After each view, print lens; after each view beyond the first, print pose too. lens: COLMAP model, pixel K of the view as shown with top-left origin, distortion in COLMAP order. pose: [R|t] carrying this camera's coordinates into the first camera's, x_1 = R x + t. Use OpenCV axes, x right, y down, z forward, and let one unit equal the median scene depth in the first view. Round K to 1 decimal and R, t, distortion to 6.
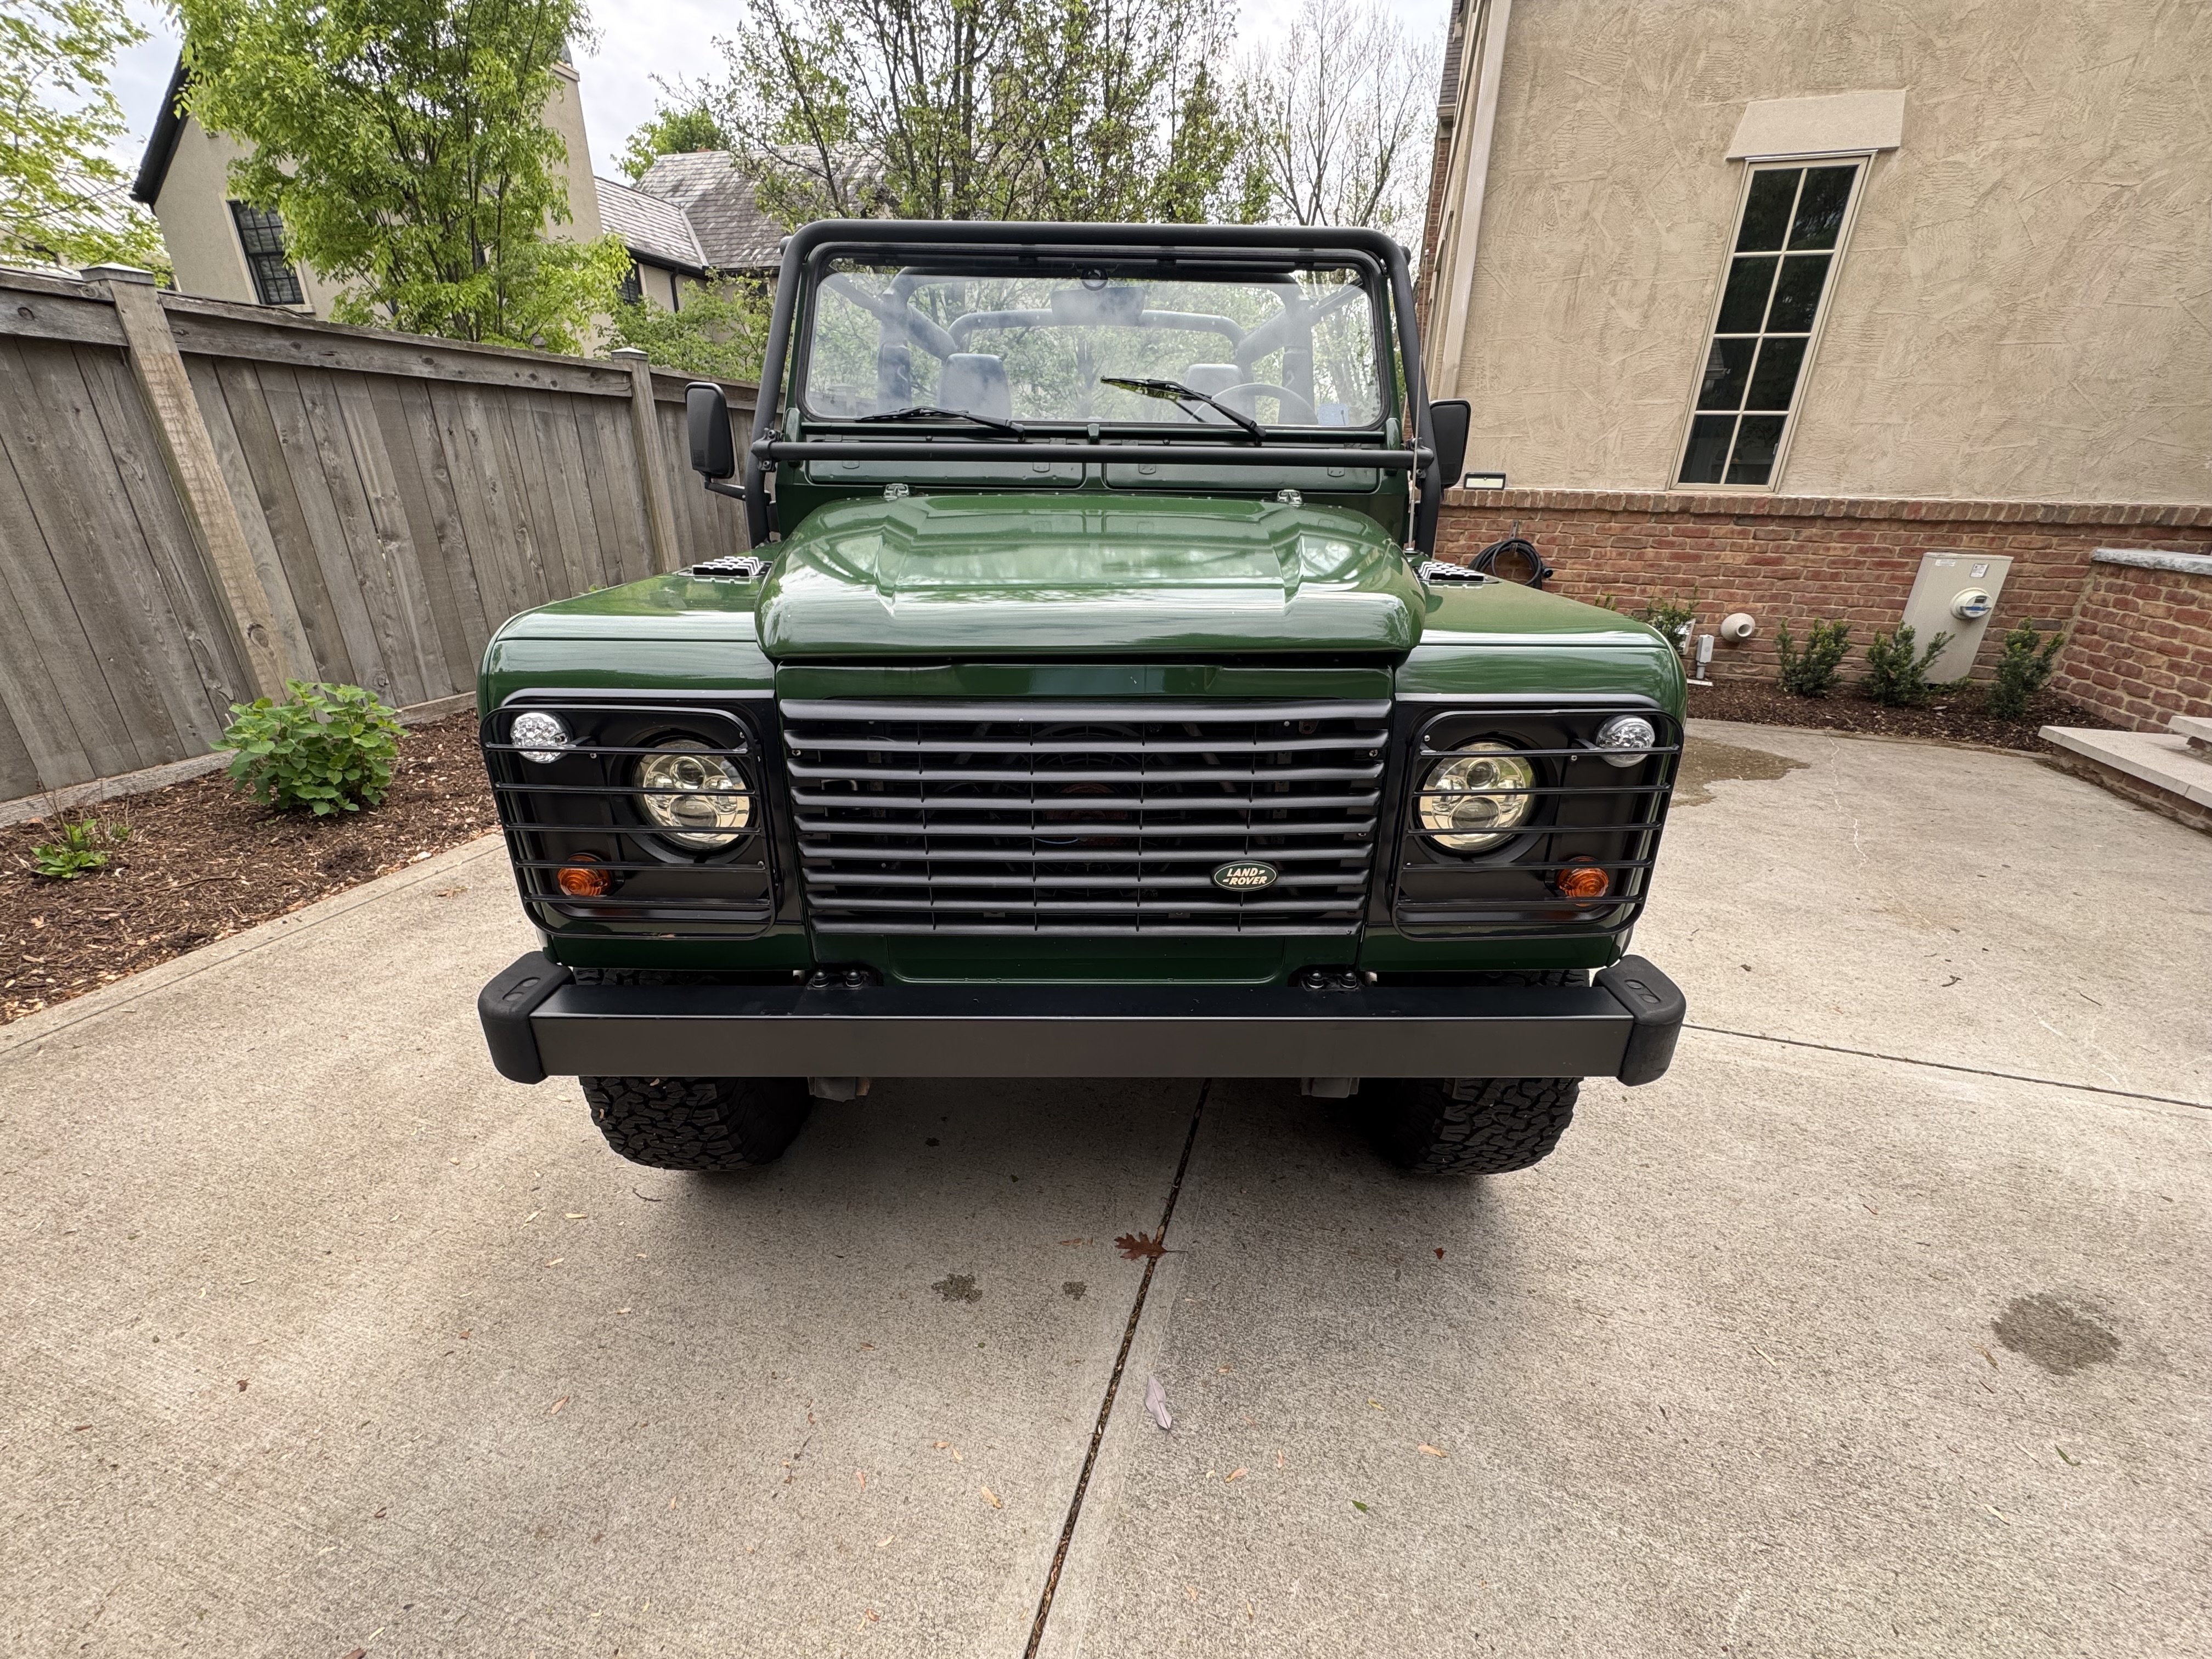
lens RADIAL K [[878.5, 0, 1106.0], [0, 878.5, 829.5], [0, 0, 1]] dist [-0.002136, -0.000152]
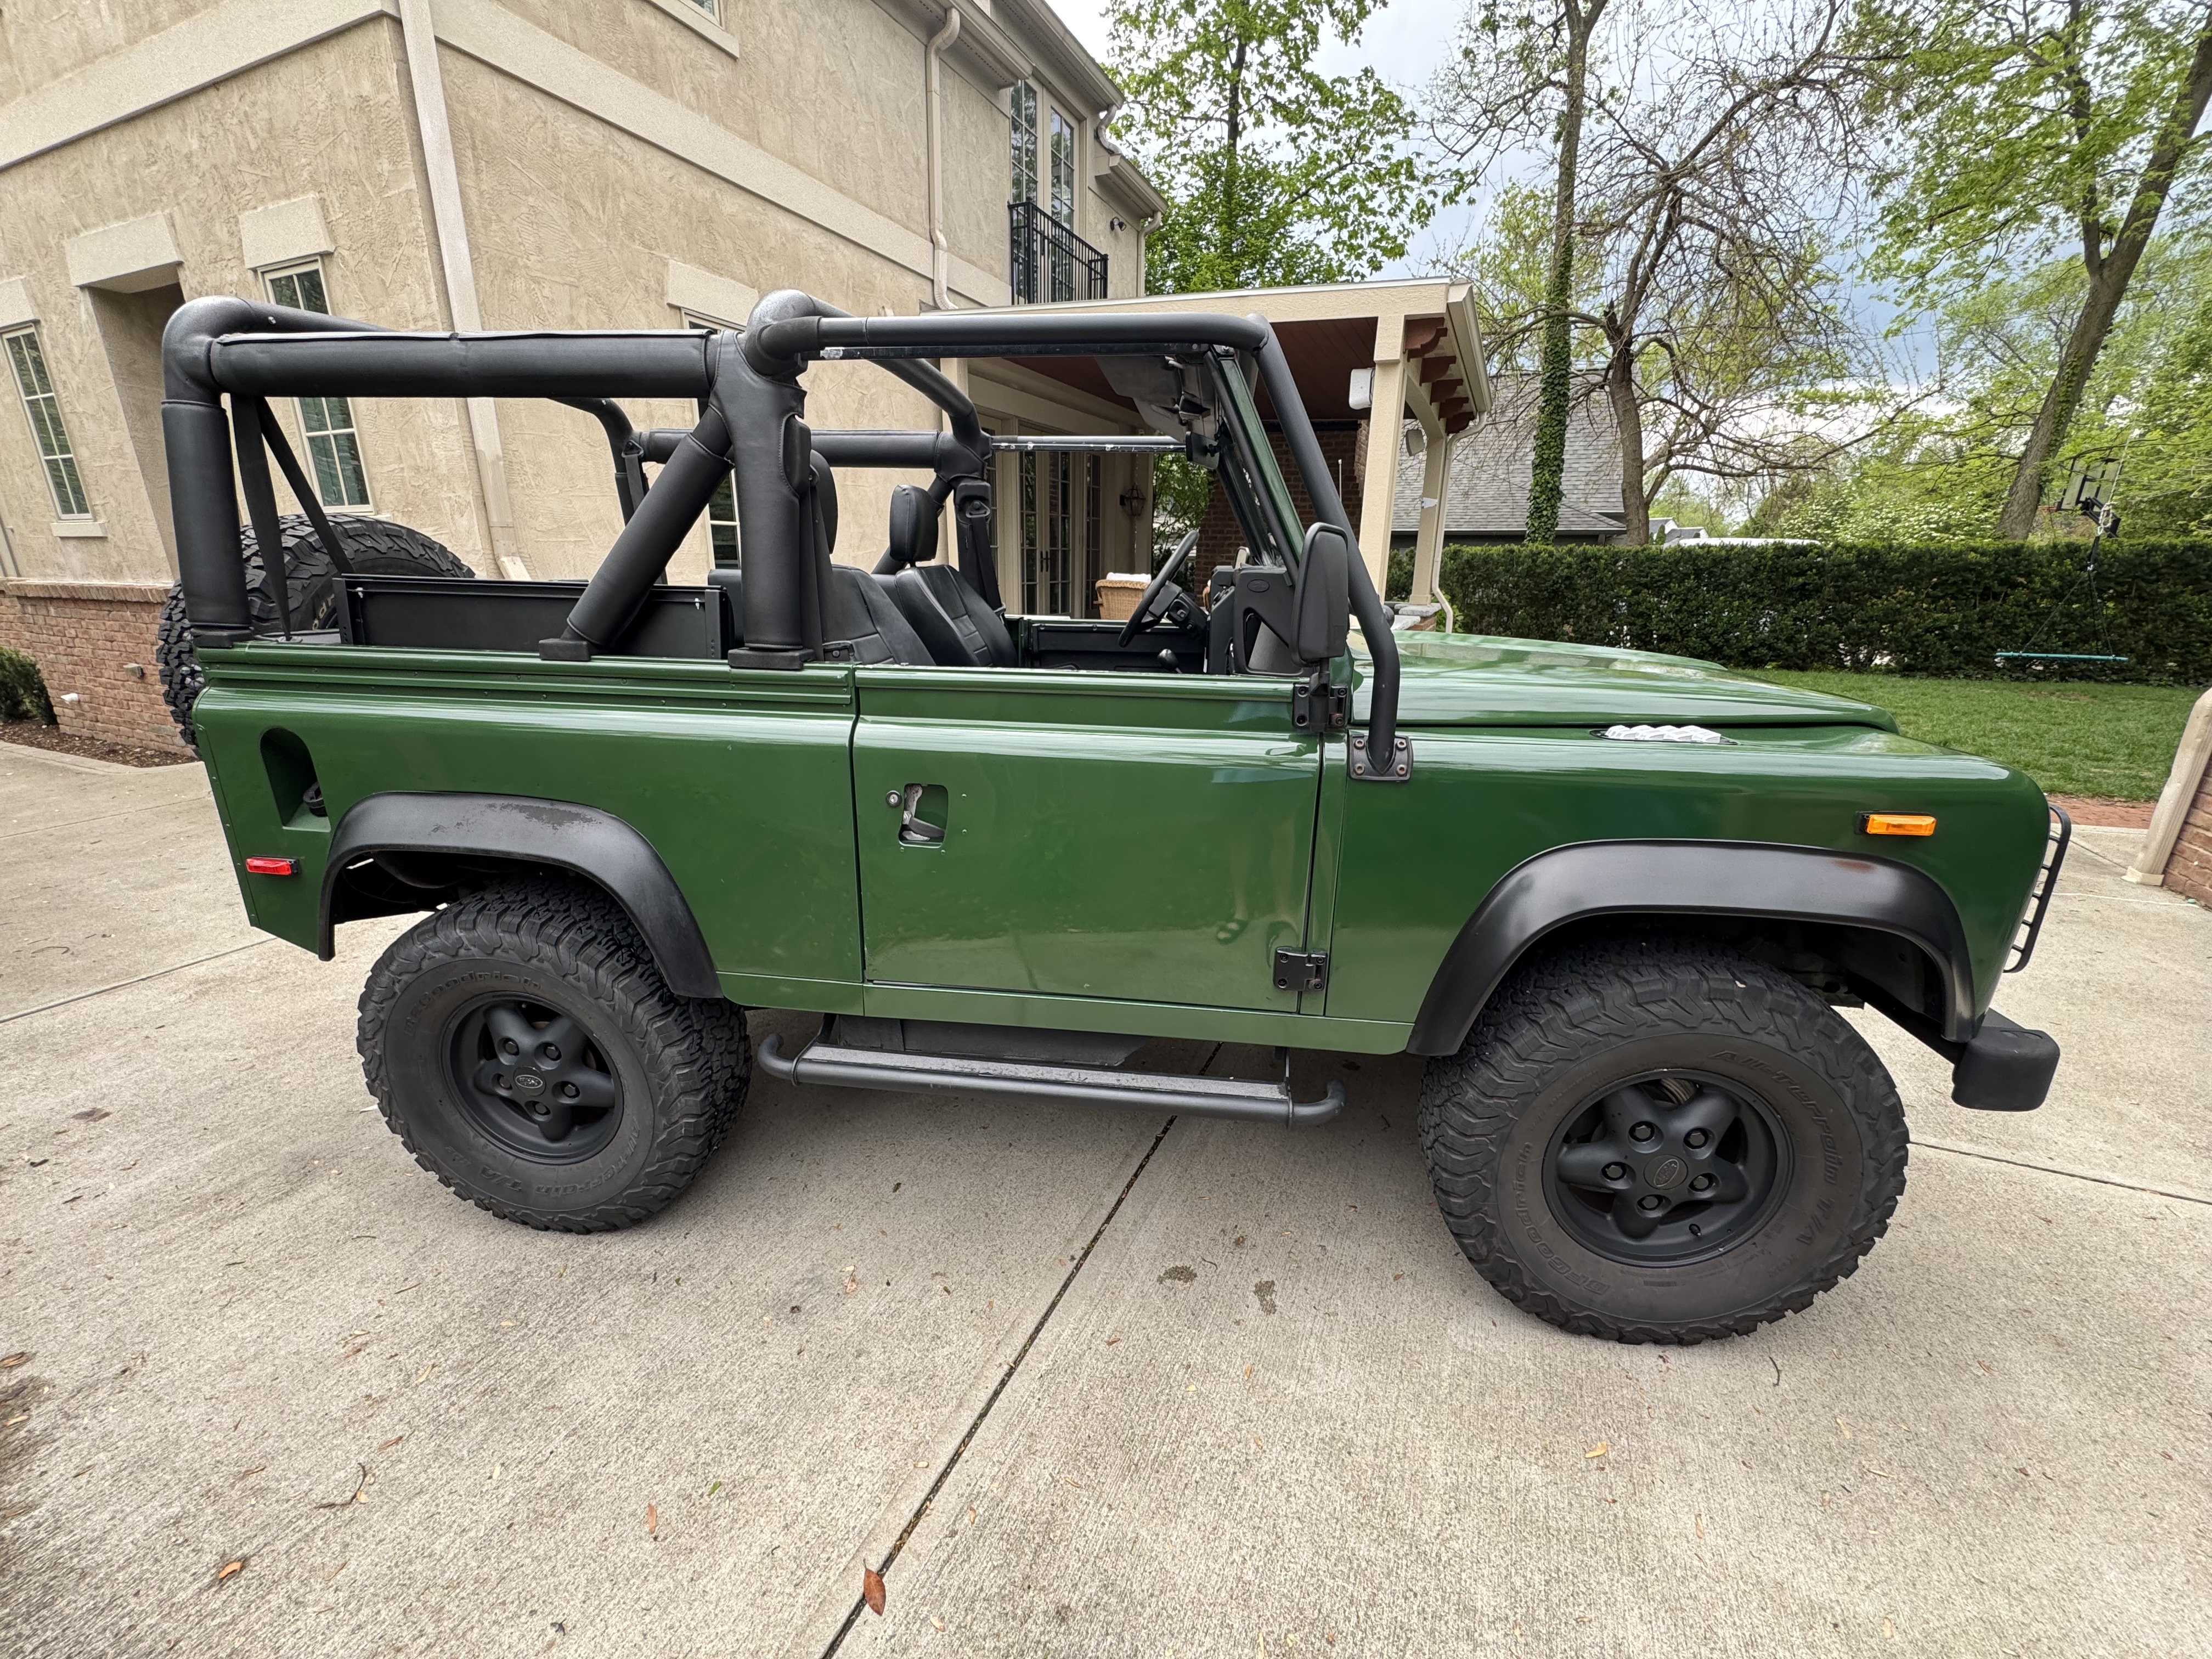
lens RADIAL K [[878.5, 0, 1106.0], [0, 878.5, 829.5], [0, 0, 1]] dist [-0.002136, -0.000152]
pose [[0.133177, -0.301531, 0.944110, -0.722381], [0.374794, 0.897177, 0.233673, -0.328192], [-0.917493, 0.322727, 0.232495, 0.675125]]
